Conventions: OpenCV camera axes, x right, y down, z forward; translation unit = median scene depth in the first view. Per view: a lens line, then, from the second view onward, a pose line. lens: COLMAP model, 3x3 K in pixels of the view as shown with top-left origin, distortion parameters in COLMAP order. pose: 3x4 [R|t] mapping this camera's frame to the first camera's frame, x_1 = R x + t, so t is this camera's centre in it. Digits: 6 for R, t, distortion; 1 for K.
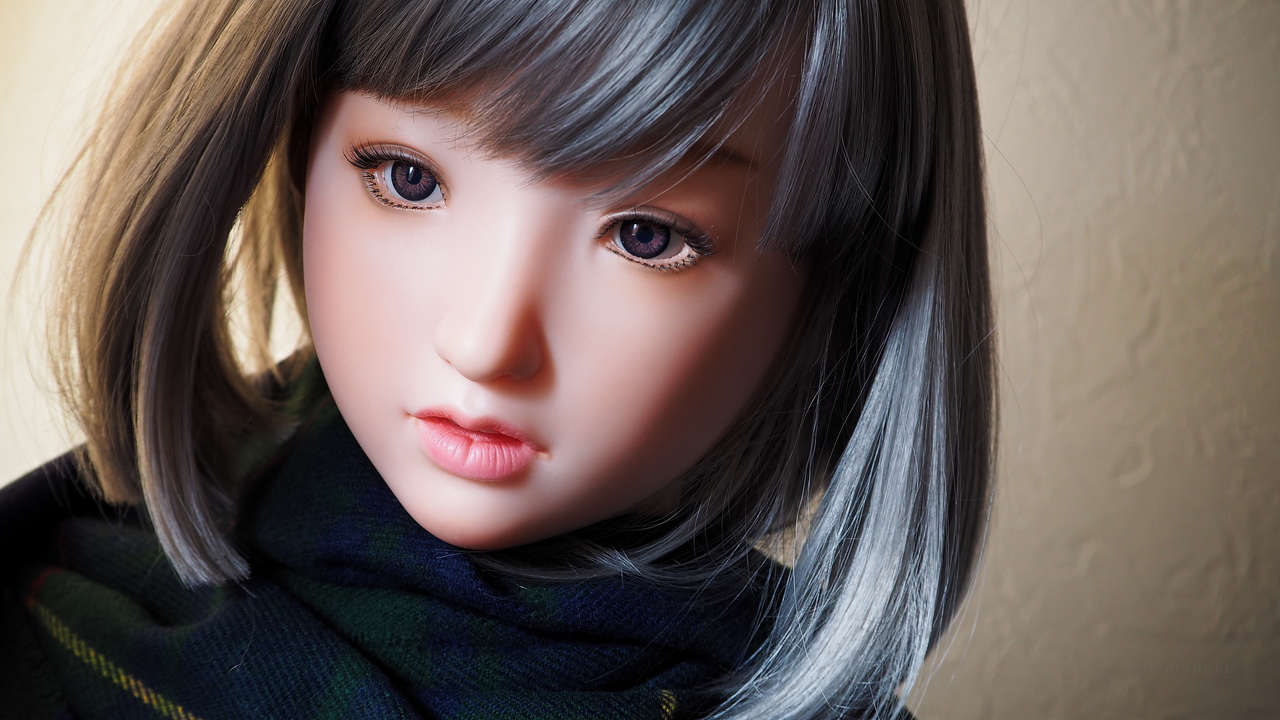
lens RADIAL K [[2726.6, 0, 641.8], [0, 2726.6, 352.6], [0, 0, 1]] dist [-0.045665, 0.000000]
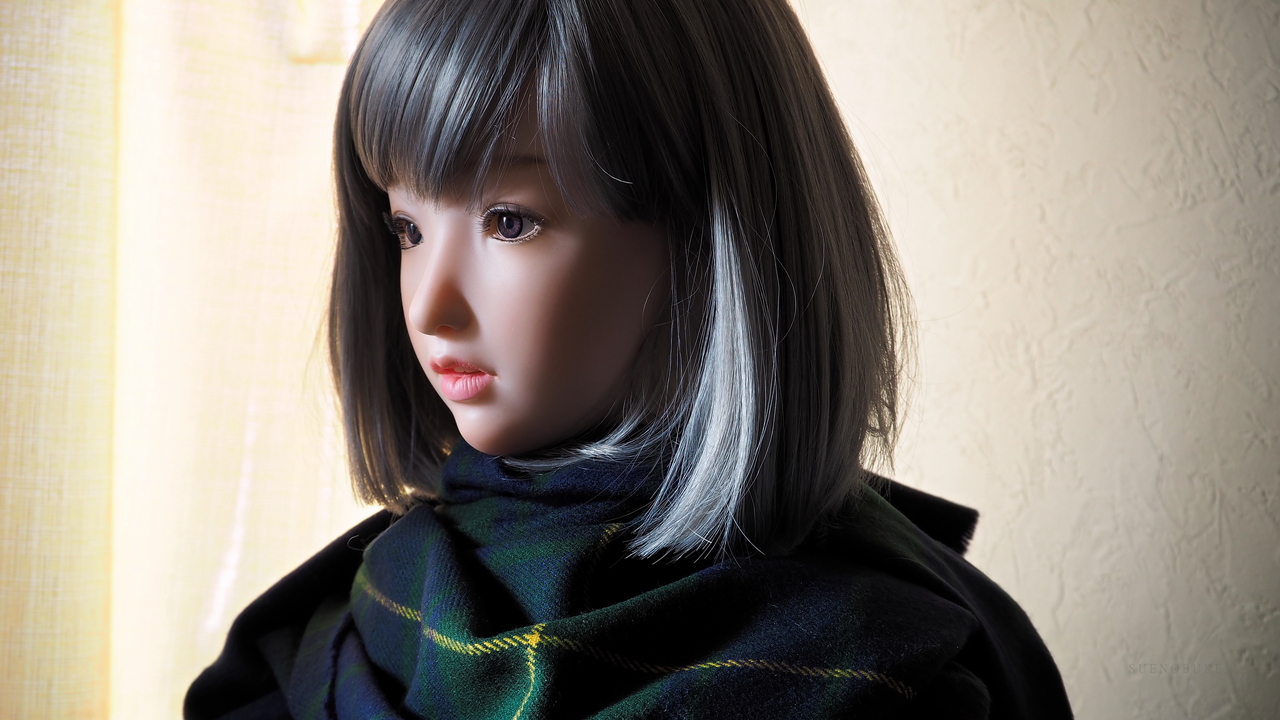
lens RADIAL K [[2726.6, 0, 636.3], [0, 2726.6, 369.0], [0, 0, 1]] dist [-0.045665, 0.000000]
pose [[0.766341, -0.233487, -0.598503, 0.957773], [0.097991, 0.963199, -0.250291, 0.429498], [0.634917, 0.133160, 0.761018, -0.149133]]
